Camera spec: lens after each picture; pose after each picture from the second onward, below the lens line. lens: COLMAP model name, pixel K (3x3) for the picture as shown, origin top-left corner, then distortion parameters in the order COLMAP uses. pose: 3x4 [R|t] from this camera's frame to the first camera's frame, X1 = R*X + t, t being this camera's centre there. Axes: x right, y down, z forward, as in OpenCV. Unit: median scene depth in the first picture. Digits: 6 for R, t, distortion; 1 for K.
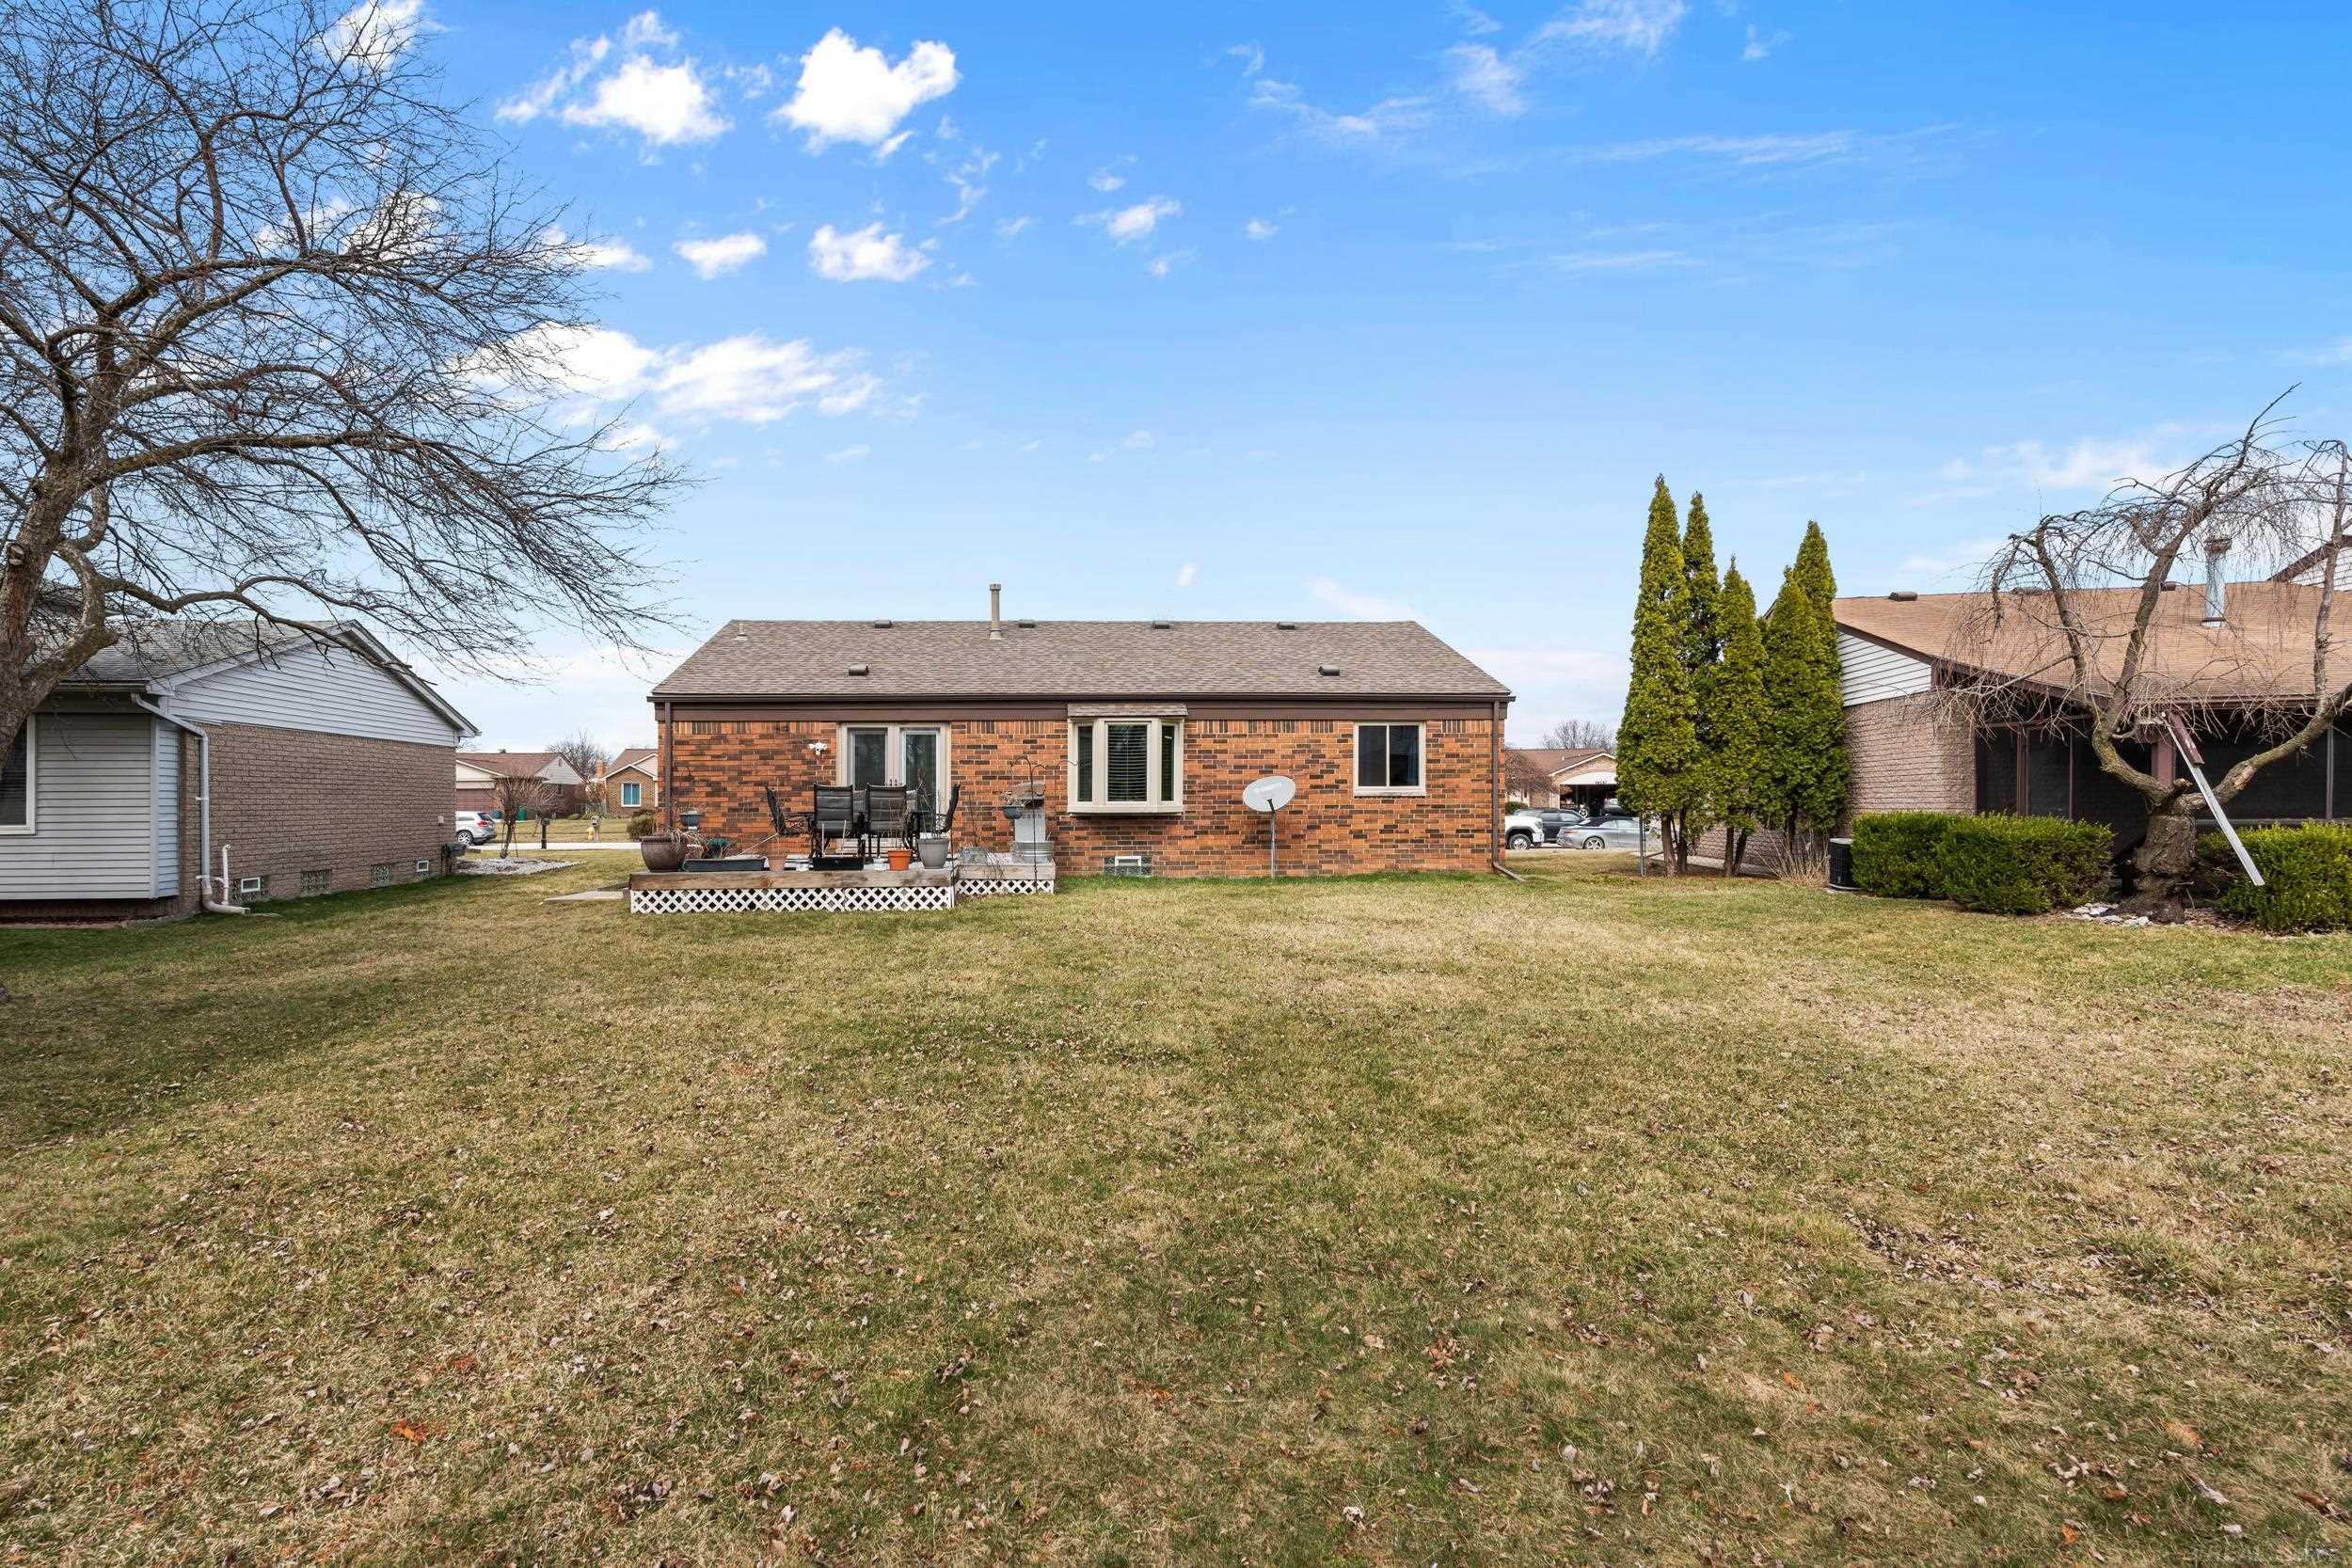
lens RADIAL K [[1107.0, 0, 1176.0], [0, 1107.0, 784.0], [0, 0, 1]] dist [-0.002276, 0.000321]
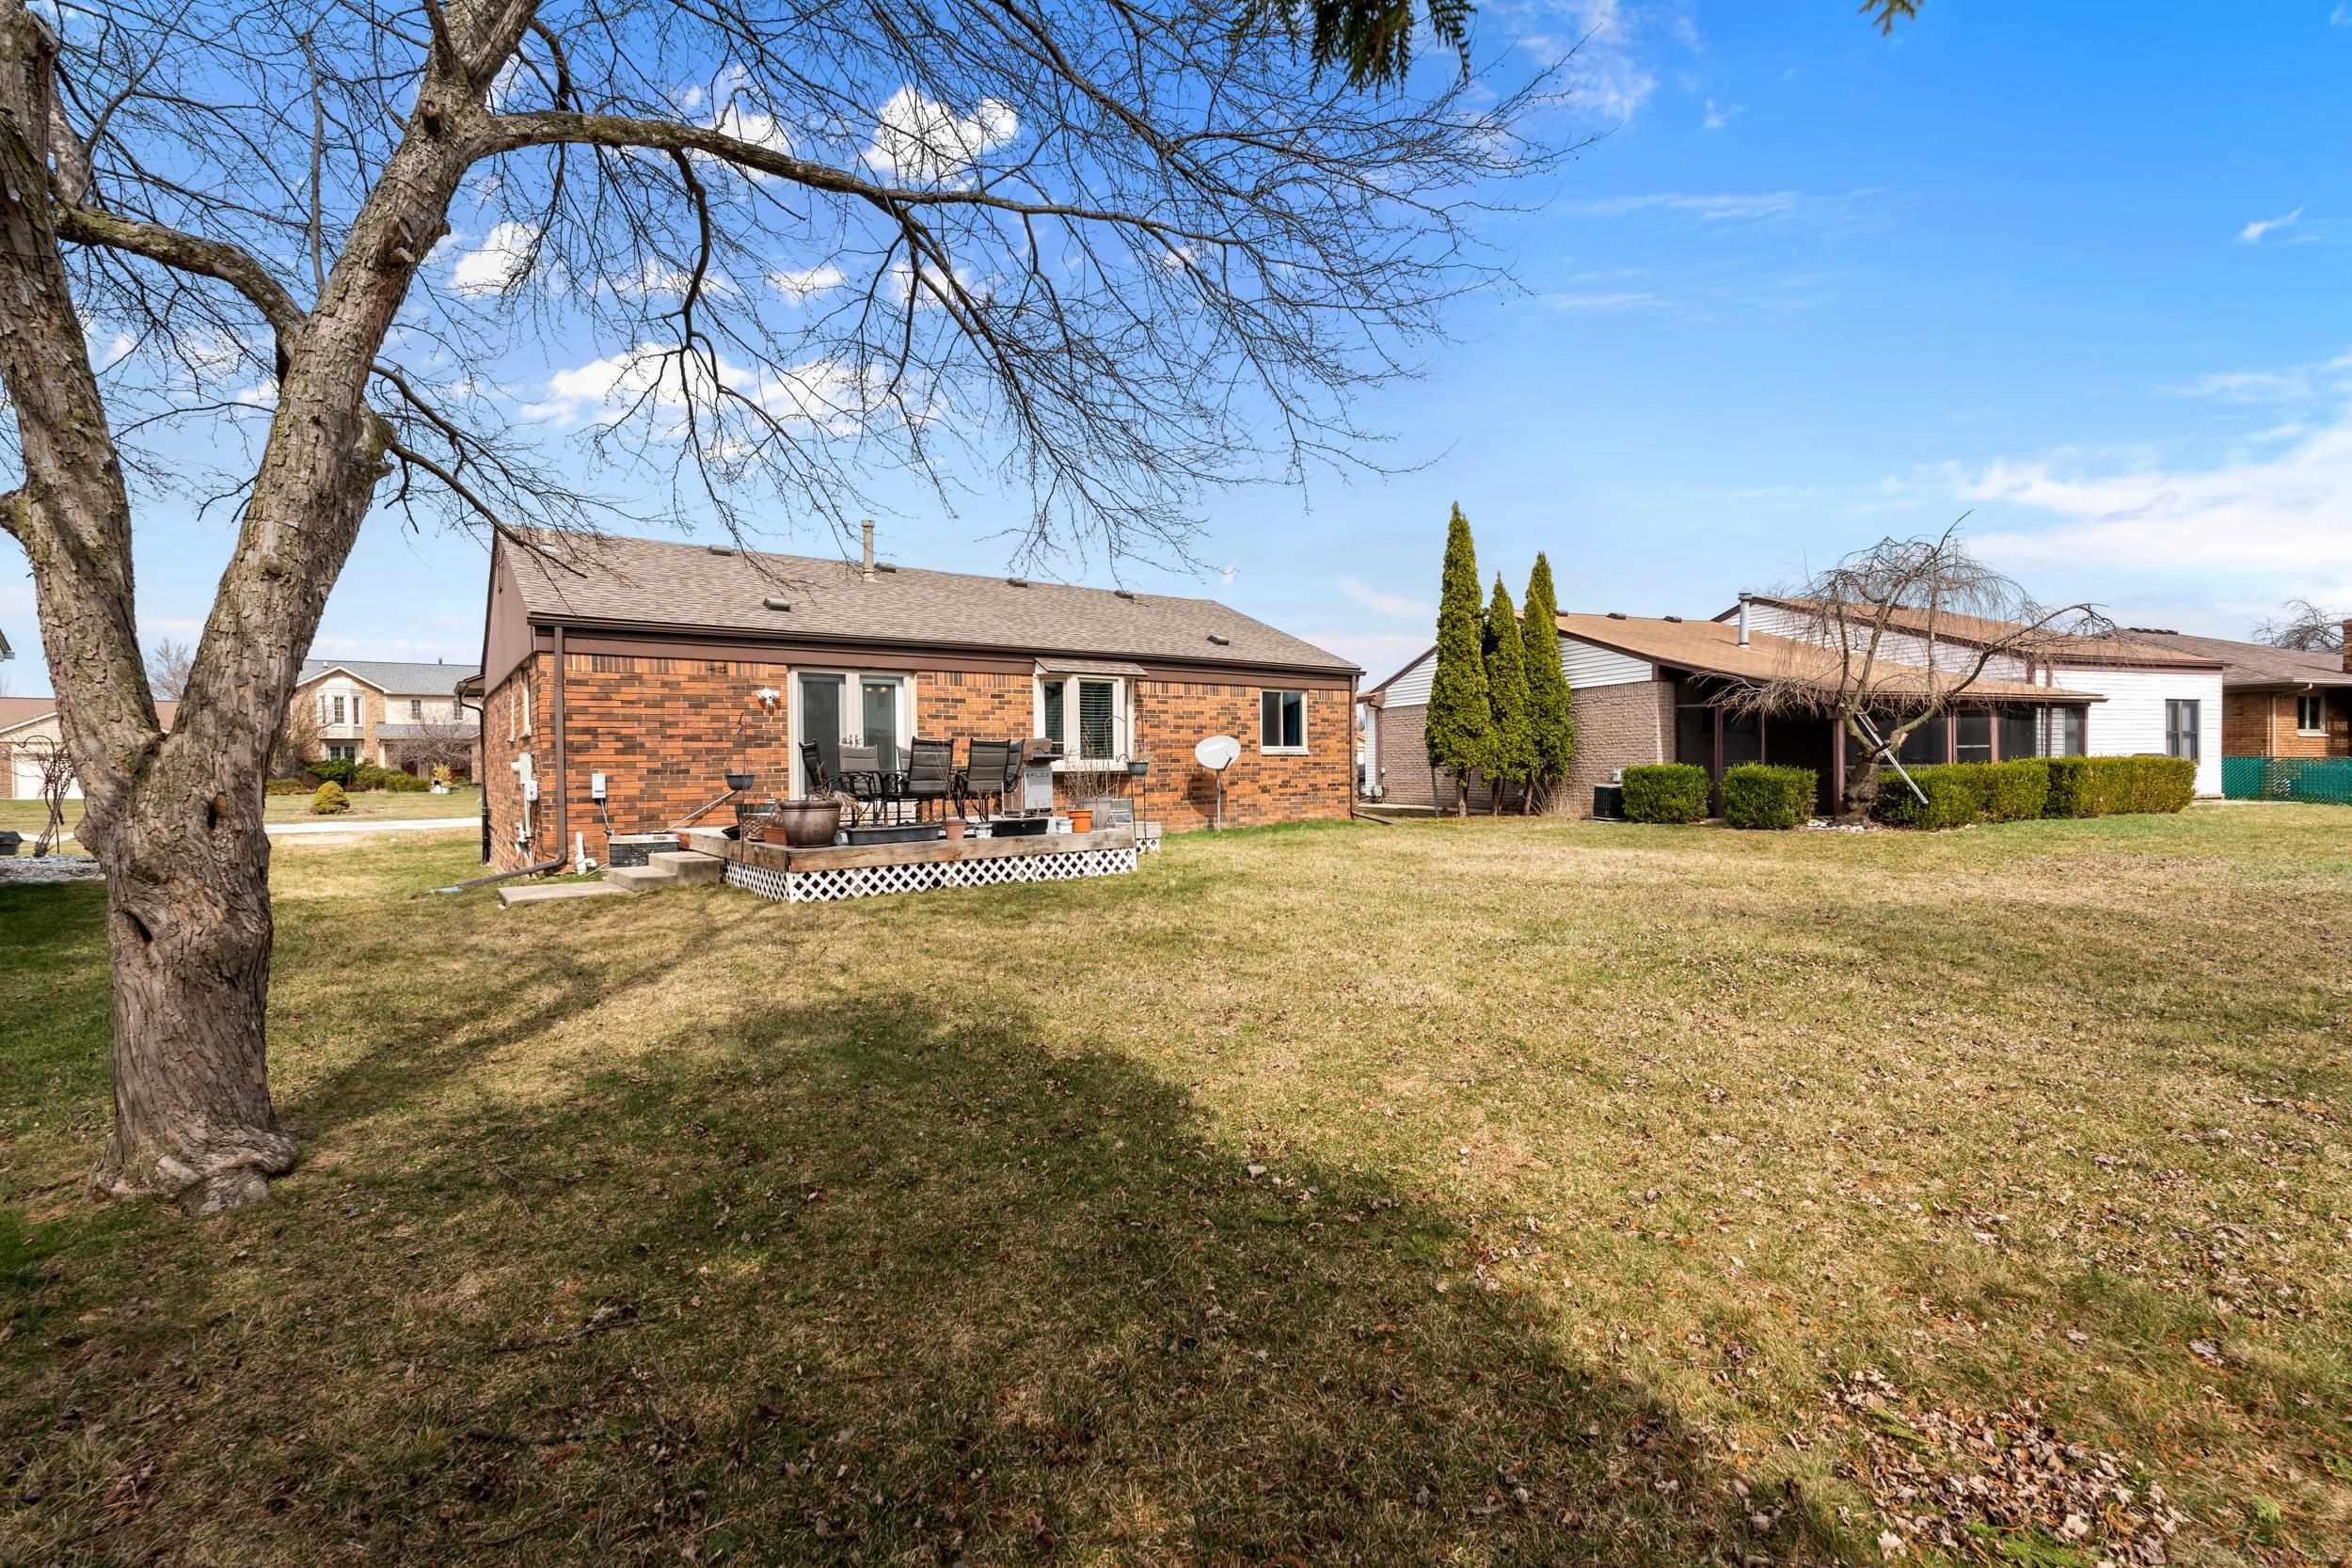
lens RADIAL K [[1025.3, 0, 1181.4], [0, 1025.3, 758.5], [0, 0, 1]] dist [-0.001434, 0.000485]
pose [[0.828933, -0.001505, 0.559346, -0.491864], [-0.001203, 0.999989, 0.004475, 0.010358], [-0.559347, -0.004382, 0.828922, 0.197571]]
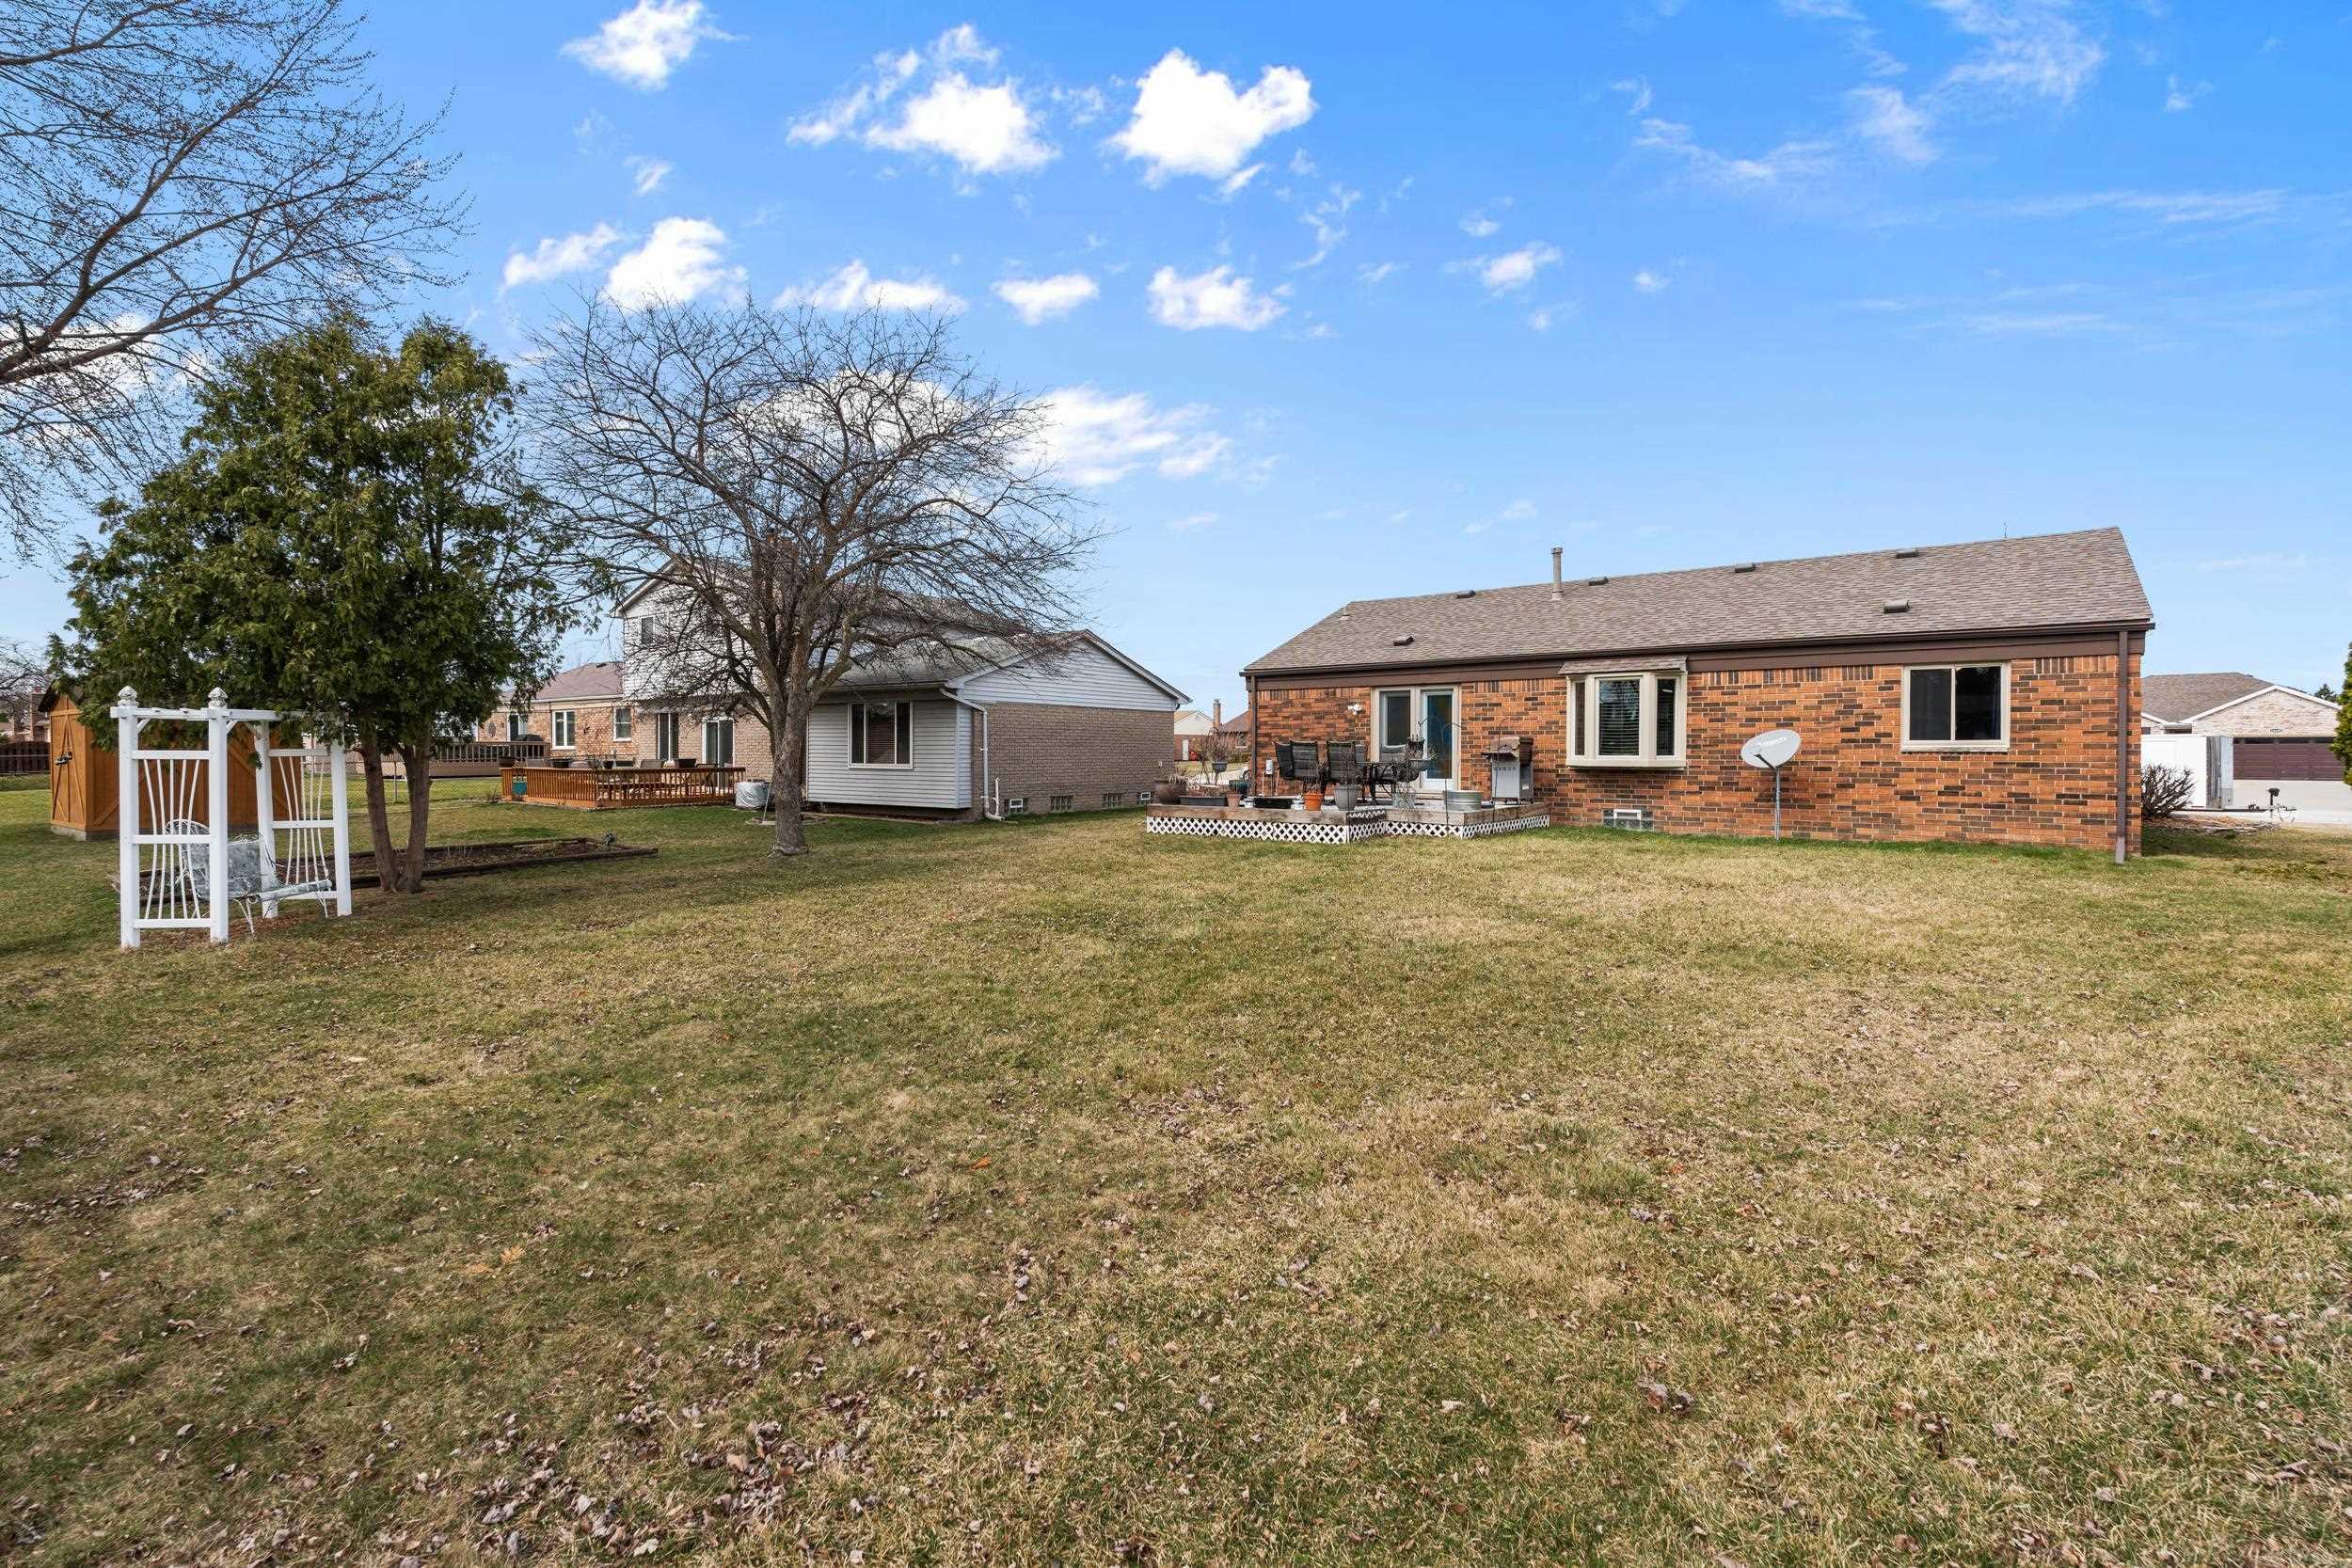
lens RADIAL K [[1052.1, 0, 1172.7], [0, 1052.1, 740.8], [0, 0, 1]] dist [-0.000120, 0.000253]
pose [[0.755572, -0.000432, -0.655066, 0.276140], [0.005453, 0.999969, 0.005631, -0.005339], [0.655043, -0.007827, 0.755551, 0.001944]]
